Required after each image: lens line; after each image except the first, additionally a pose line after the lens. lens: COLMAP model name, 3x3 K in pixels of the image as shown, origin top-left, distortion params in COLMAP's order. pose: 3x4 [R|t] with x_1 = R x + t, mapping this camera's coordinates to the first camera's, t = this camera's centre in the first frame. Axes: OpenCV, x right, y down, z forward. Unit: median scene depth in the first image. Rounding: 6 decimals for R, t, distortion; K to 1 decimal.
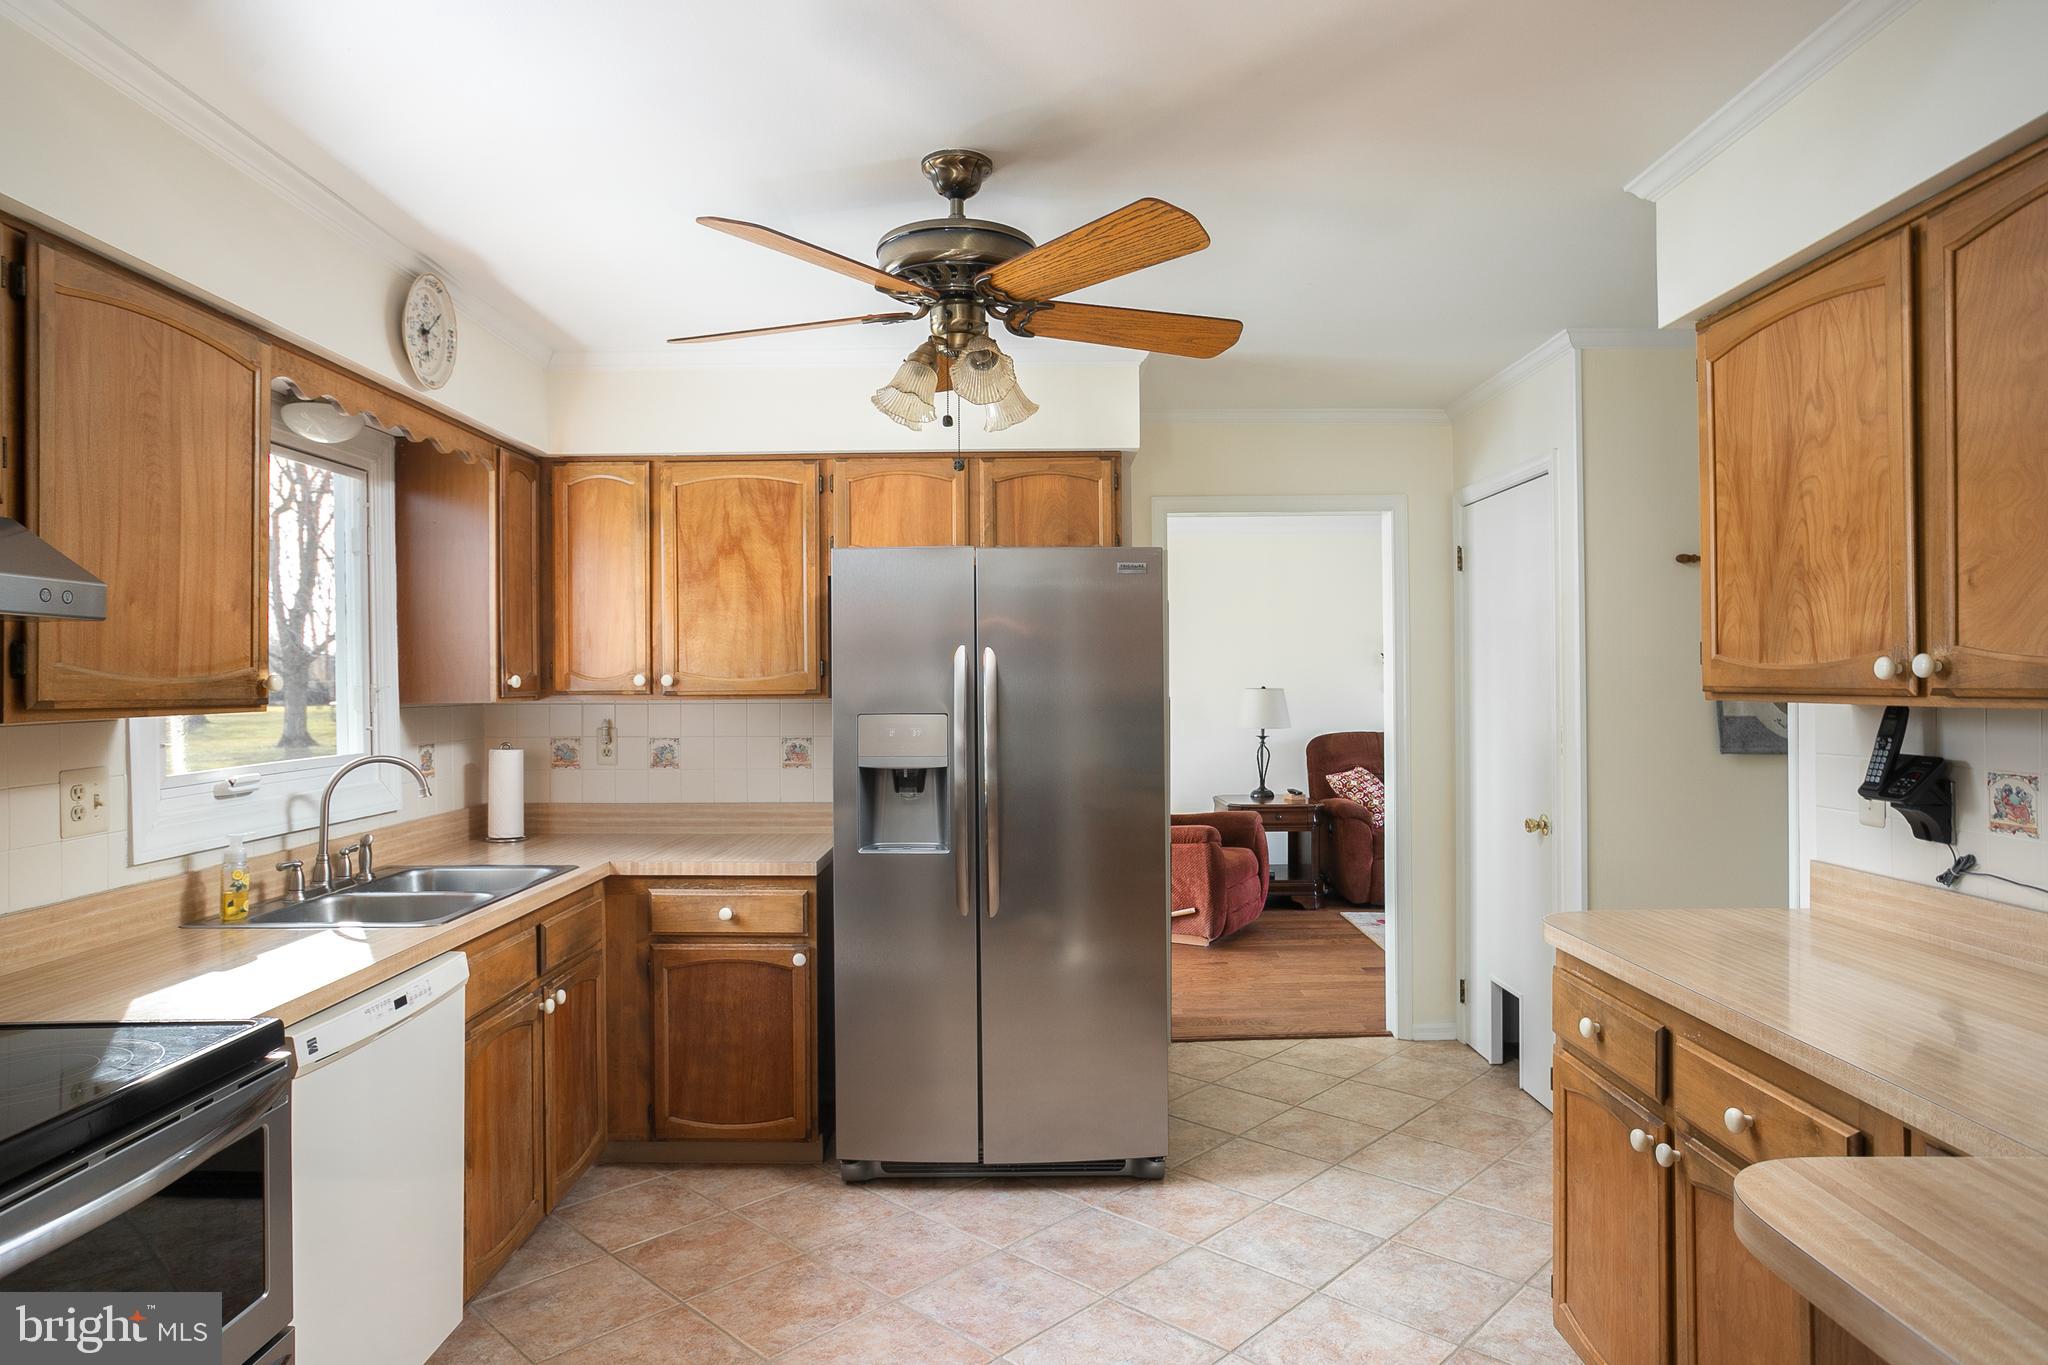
lens RADIAL K [[1196.7, 0, 1021.6], [0, 1196.7, 671.4], [0, 0, 1]] dist [-0.003116, -0.000196]
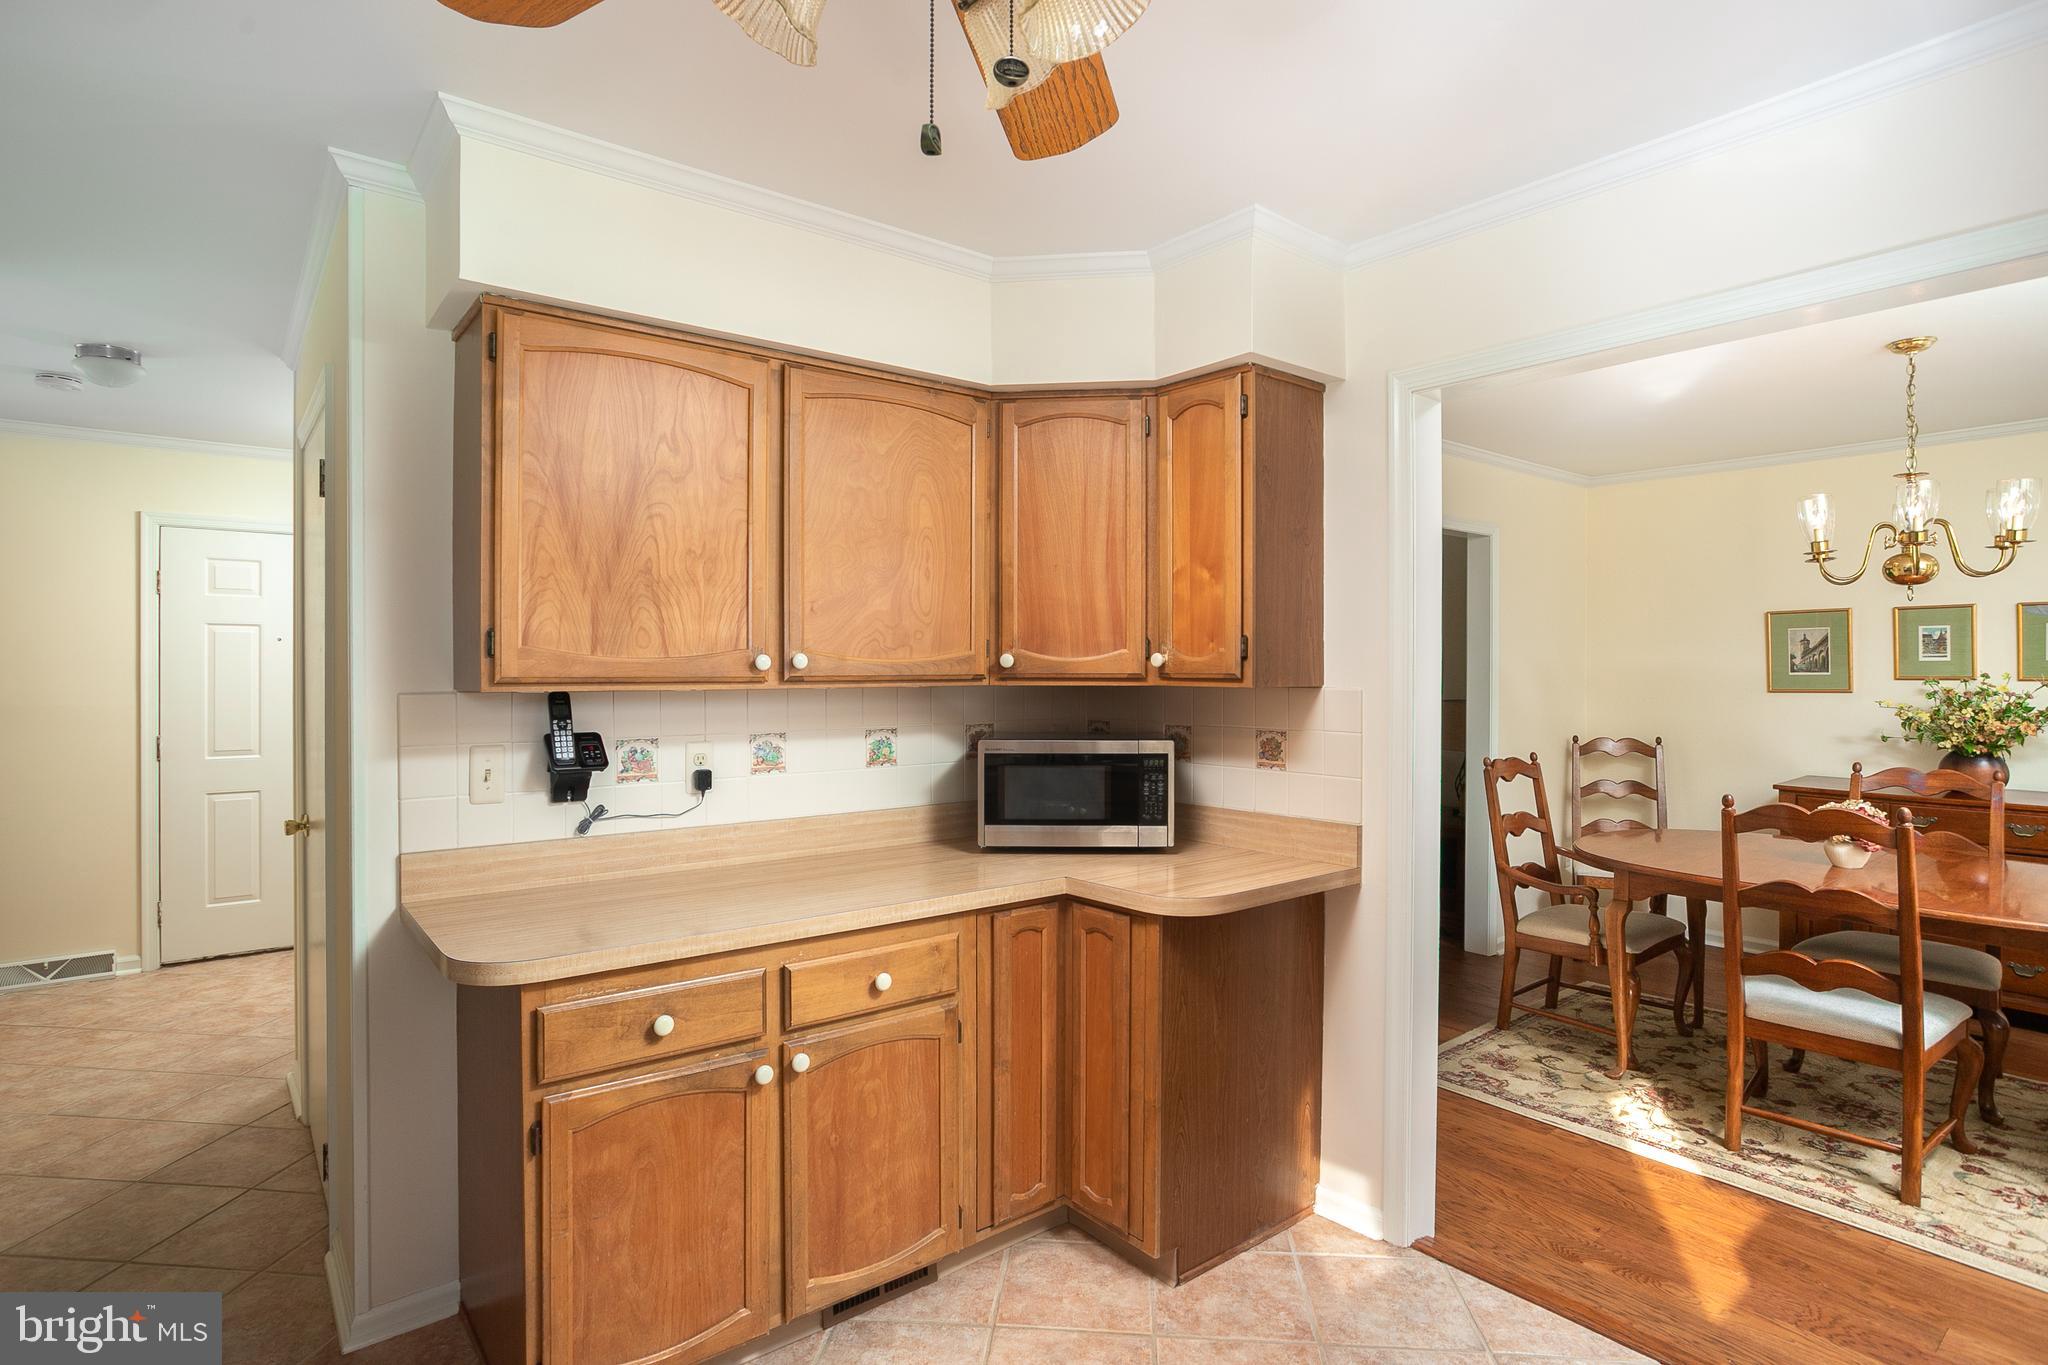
lens RADIAL K [[1037.8, 0, 1024.0], [0, 1037.8, 682.5], [0, 0, 1]] dist [-0.058011, 0.045510]
pose [[-0.615552, 0.004644, 0.788082, -0.380058], [0.002647, 0.999989, -0.003825, 0.023921], [-0.788092, -0.000269, -0.615558, 1.309708]]
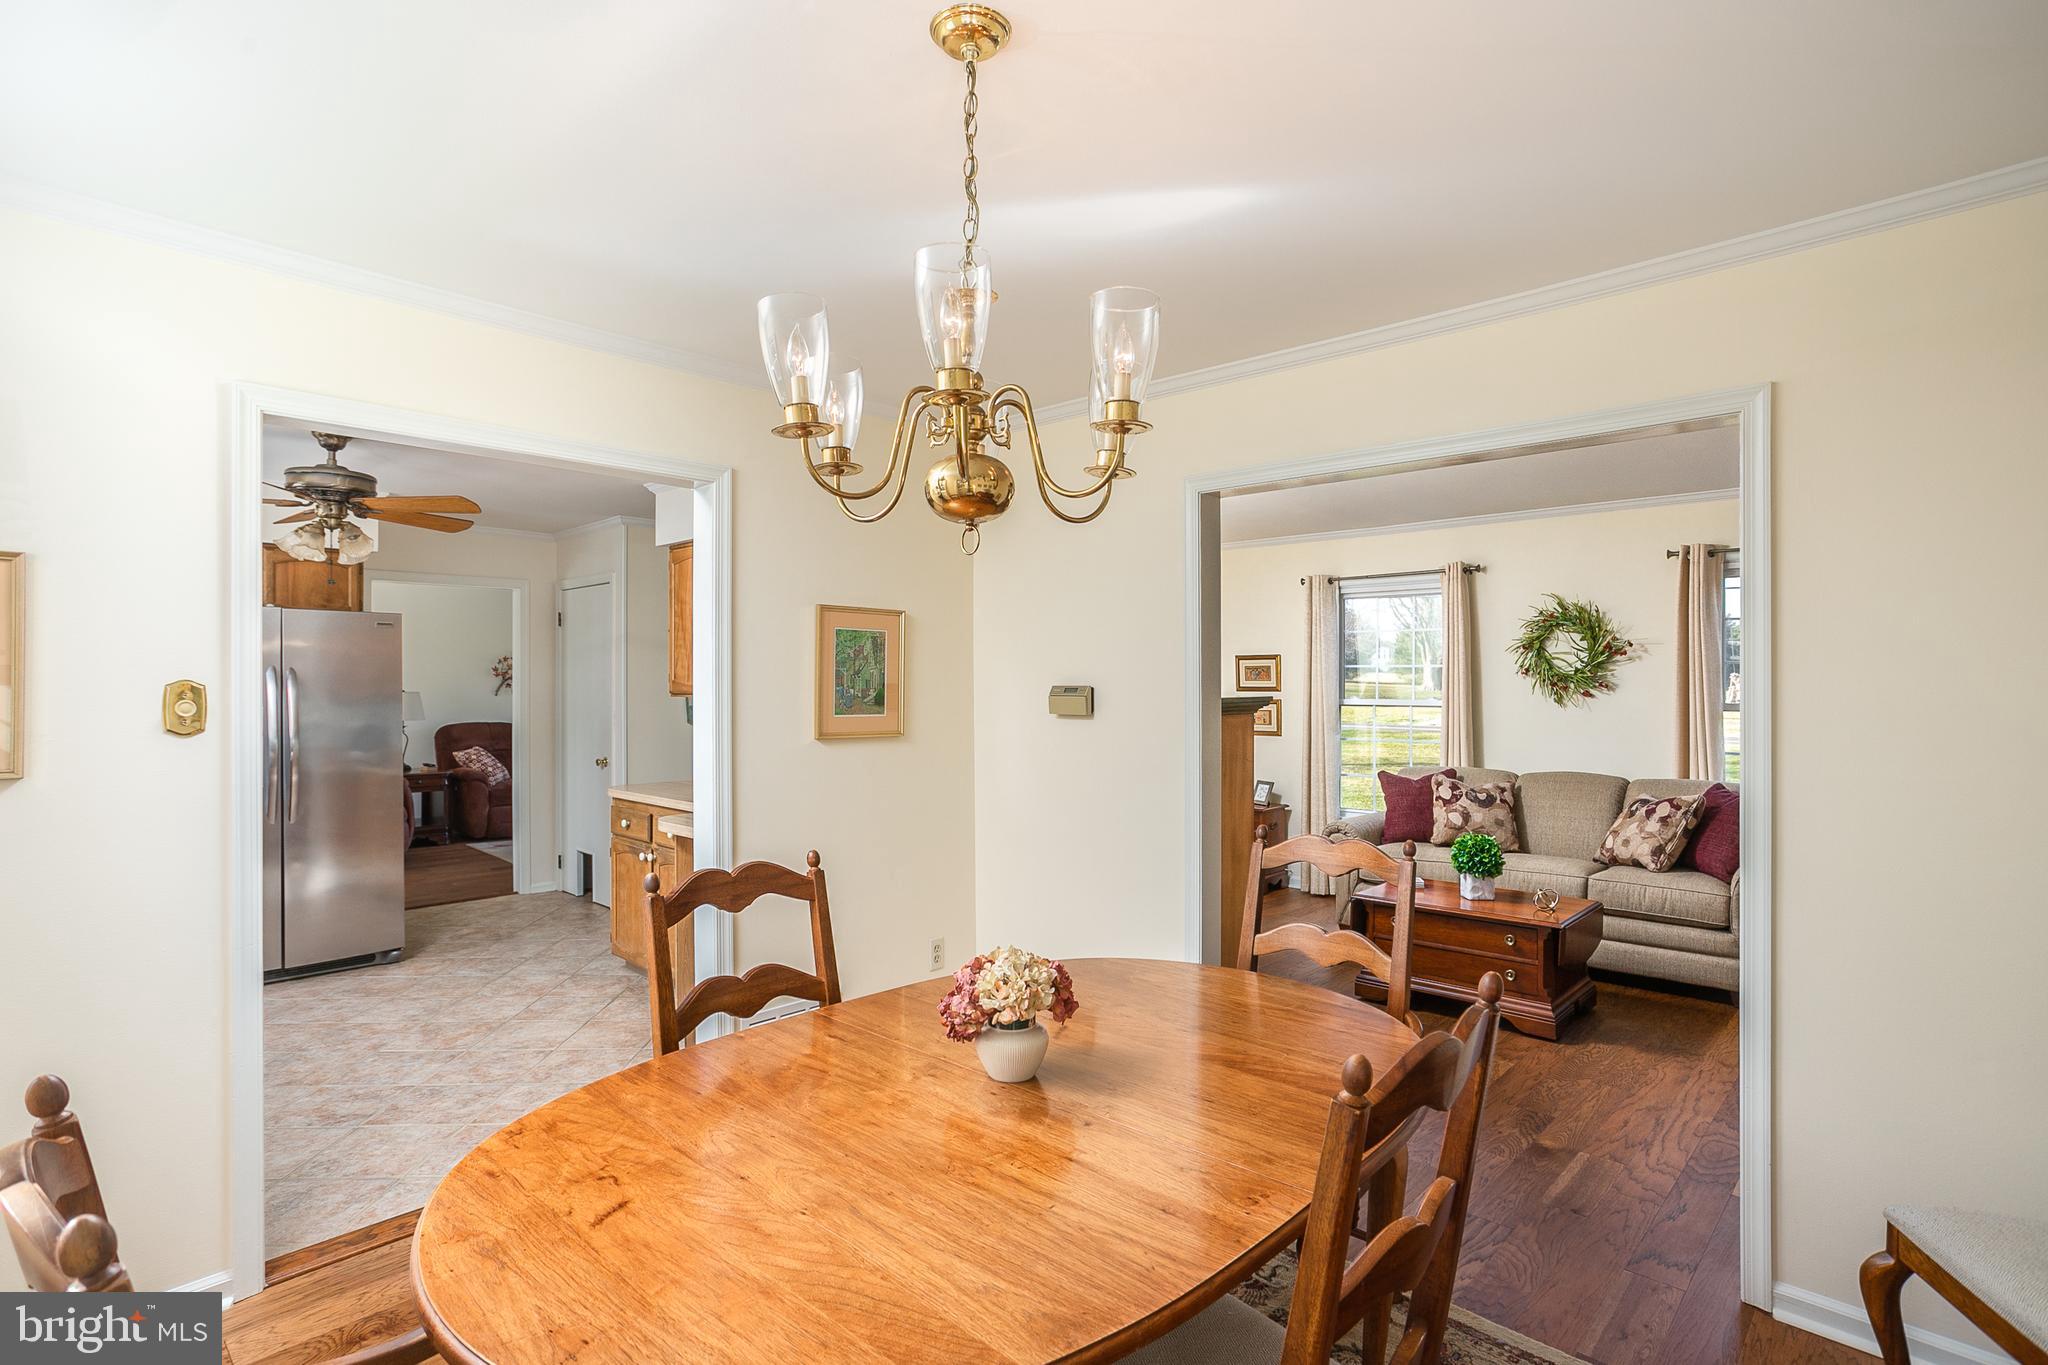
lens RADIAL K [[1037.8, 0, 1024.0], [0, 1037.8, 682.5], [0, 0, 1]] dist [-0.058011, 0.045510]
pose [[0.693738, -0.000679, 0.720228, -0.477416], [-0.002720, 0.999990, 0.003562, -0.007101], [-0.720223, -0.004430, 0.693729, -1.051454]]
